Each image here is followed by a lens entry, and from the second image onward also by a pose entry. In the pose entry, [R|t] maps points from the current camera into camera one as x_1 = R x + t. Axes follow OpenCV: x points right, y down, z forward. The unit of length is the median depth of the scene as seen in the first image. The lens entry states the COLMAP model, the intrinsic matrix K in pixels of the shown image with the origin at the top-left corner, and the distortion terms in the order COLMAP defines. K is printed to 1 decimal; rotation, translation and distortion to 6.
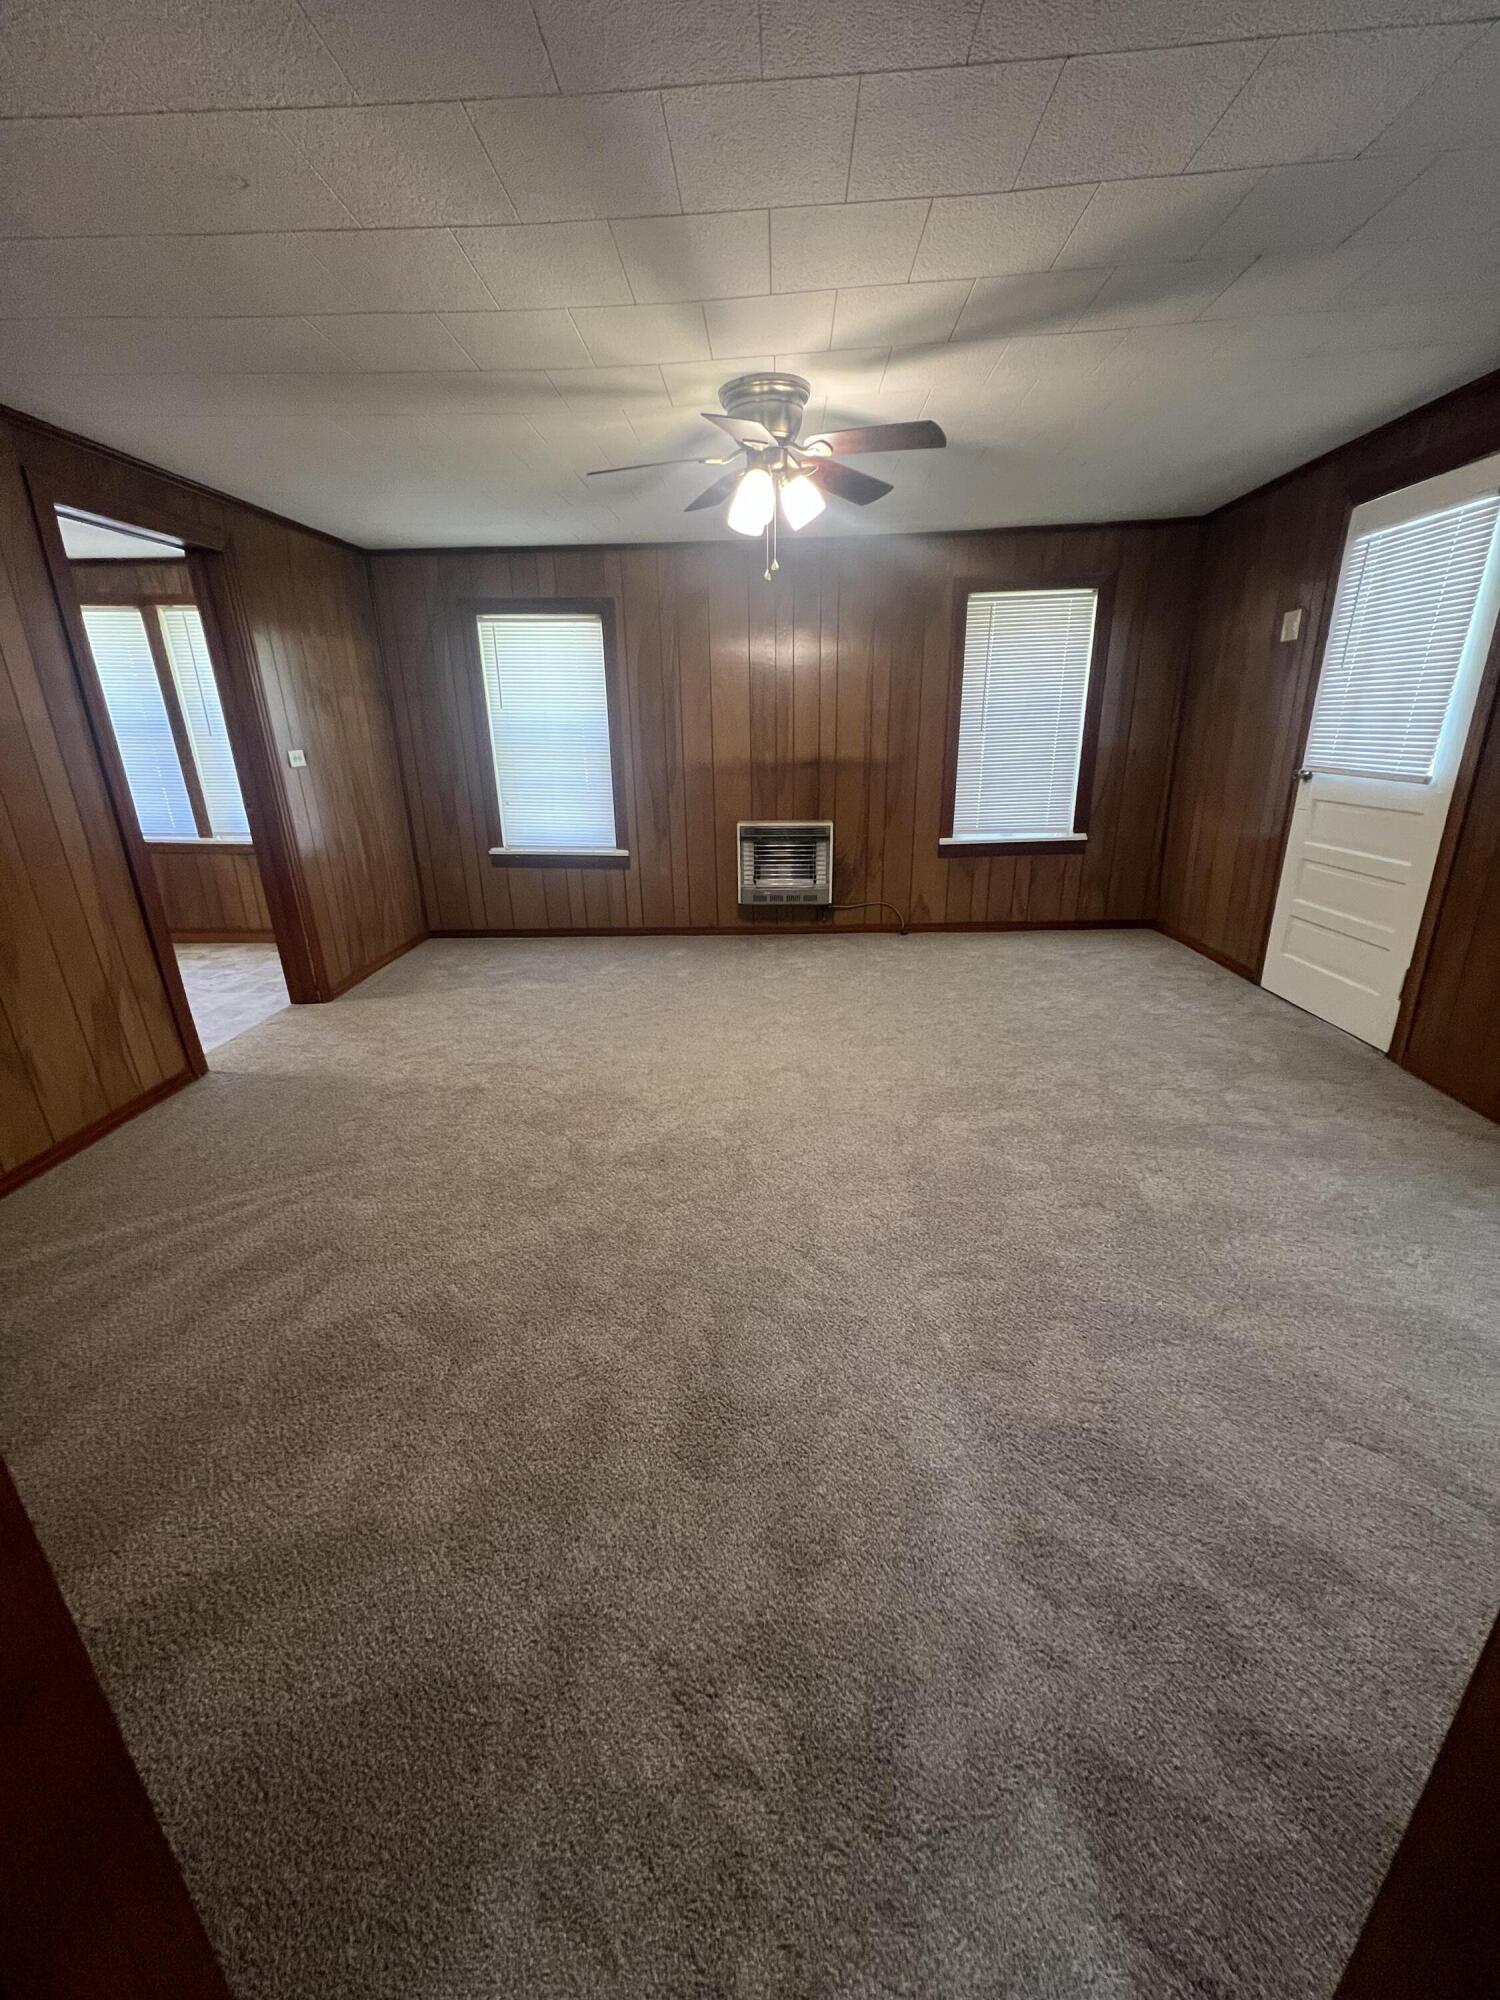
lens RADIAL K [[796.6, 0, 755.4], [0, 796.6, 997.8], [0, 0, 1]] dist [-0.000199, 0.000006]
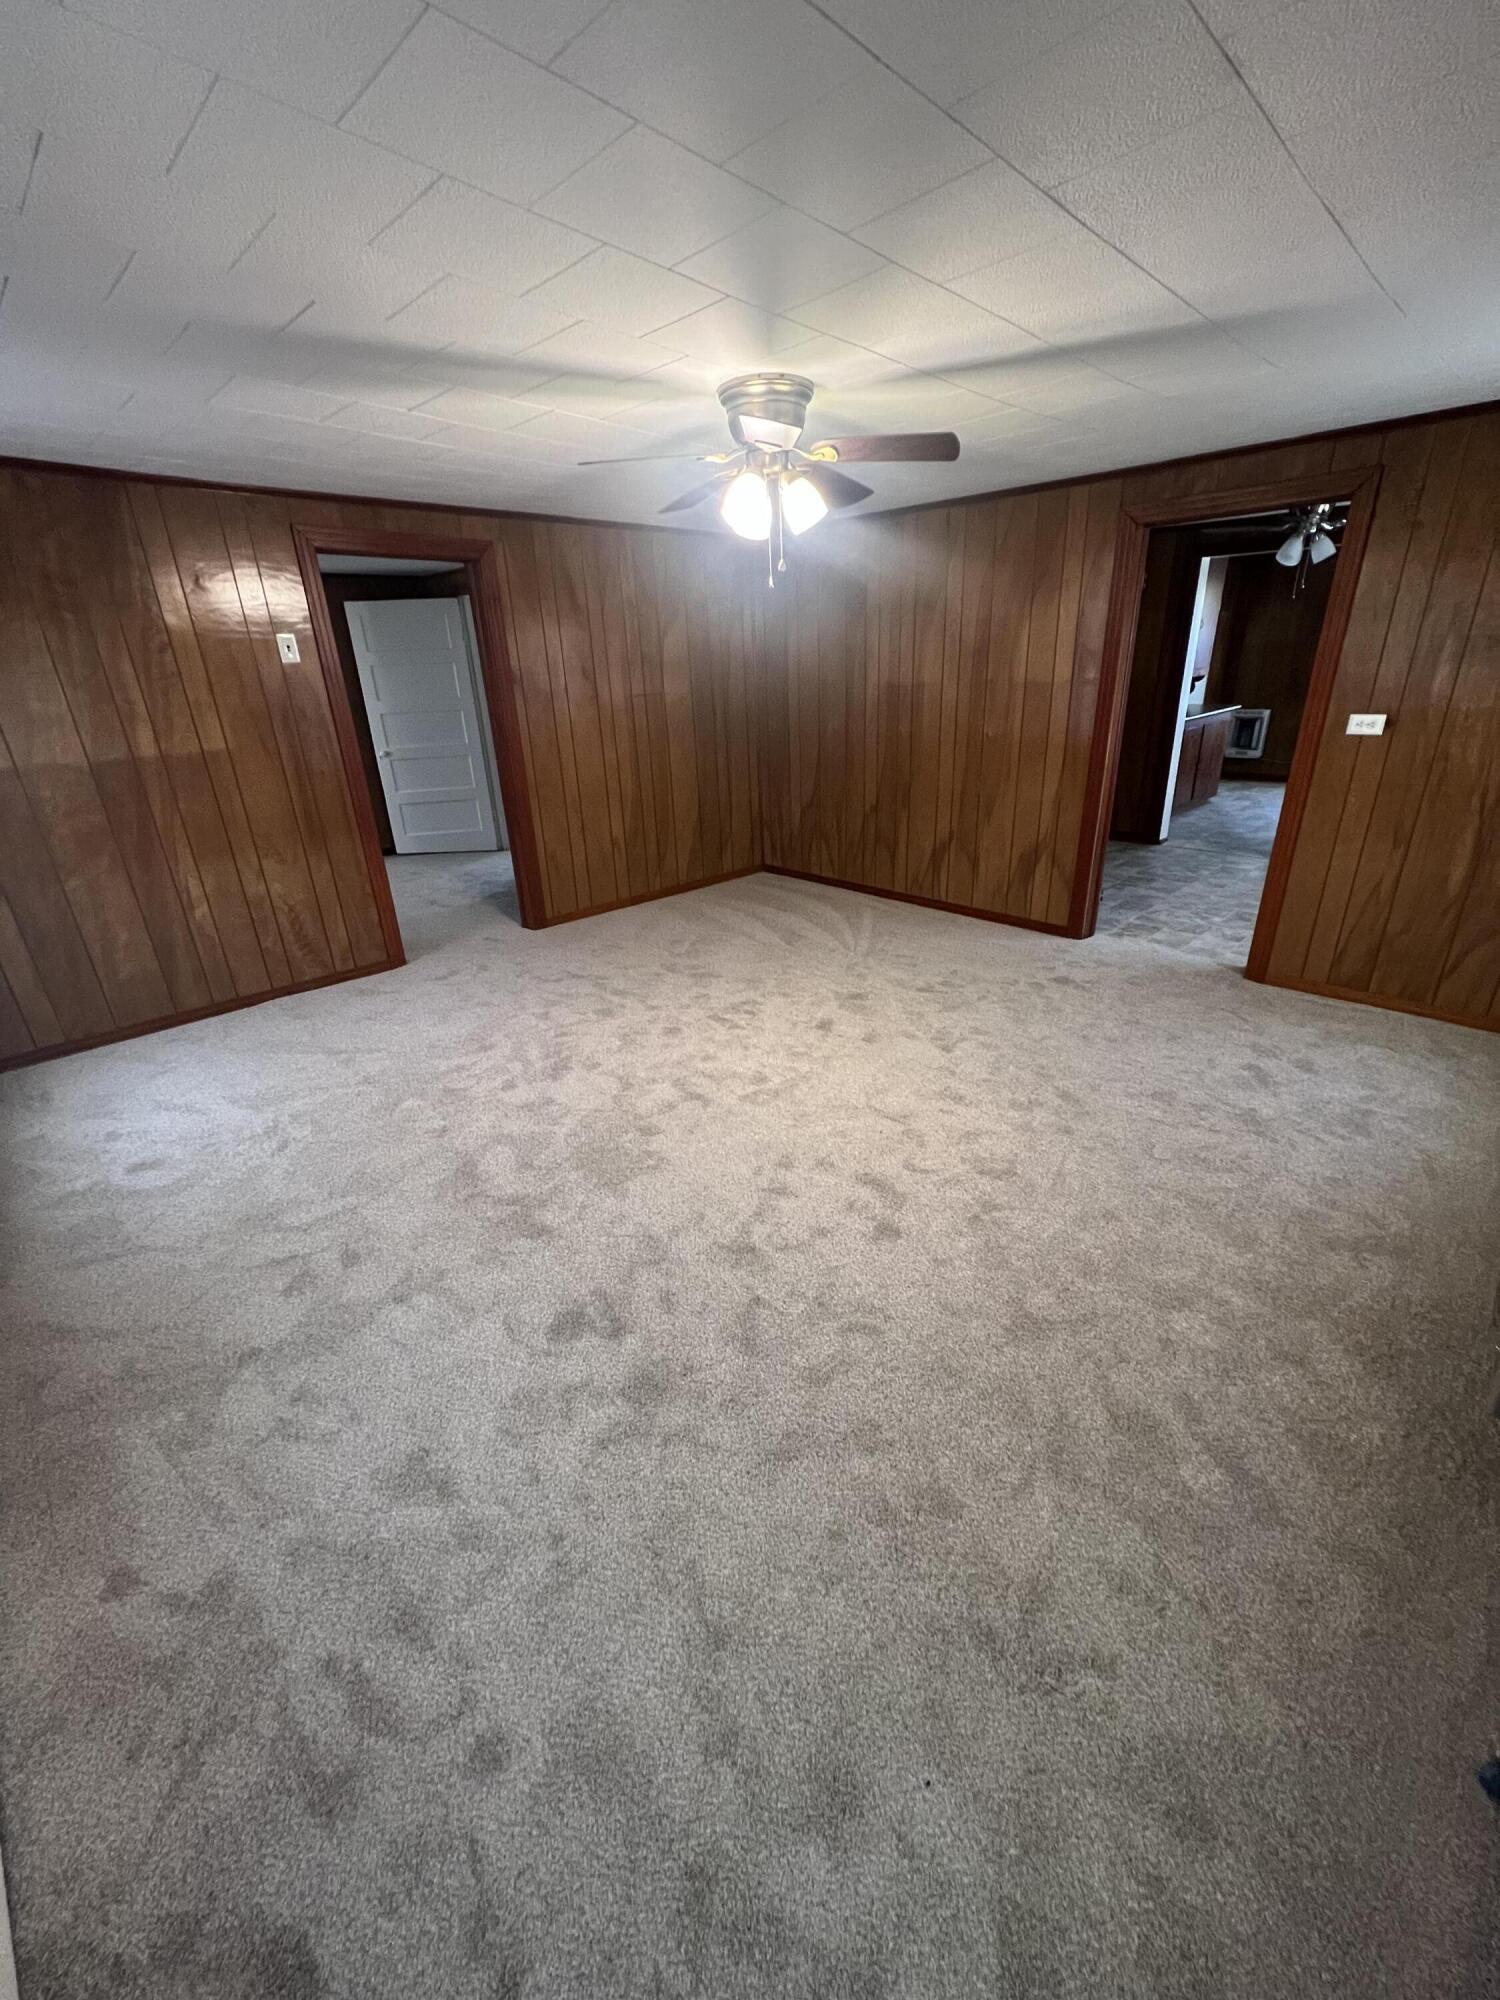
lens RADIAL K [[796.6, 0, 755.4], [0, 796.6, 997.8], [0, 0, 1]] dist [-0.000199, 0.000006]
pose [[-0.687763, 0.329234, -0.646983, 0.789230], [-0.189011, 0.779286, 0.597485, -0.693960], [0.700897, 0.533215, -0.473735, 1.667617]]
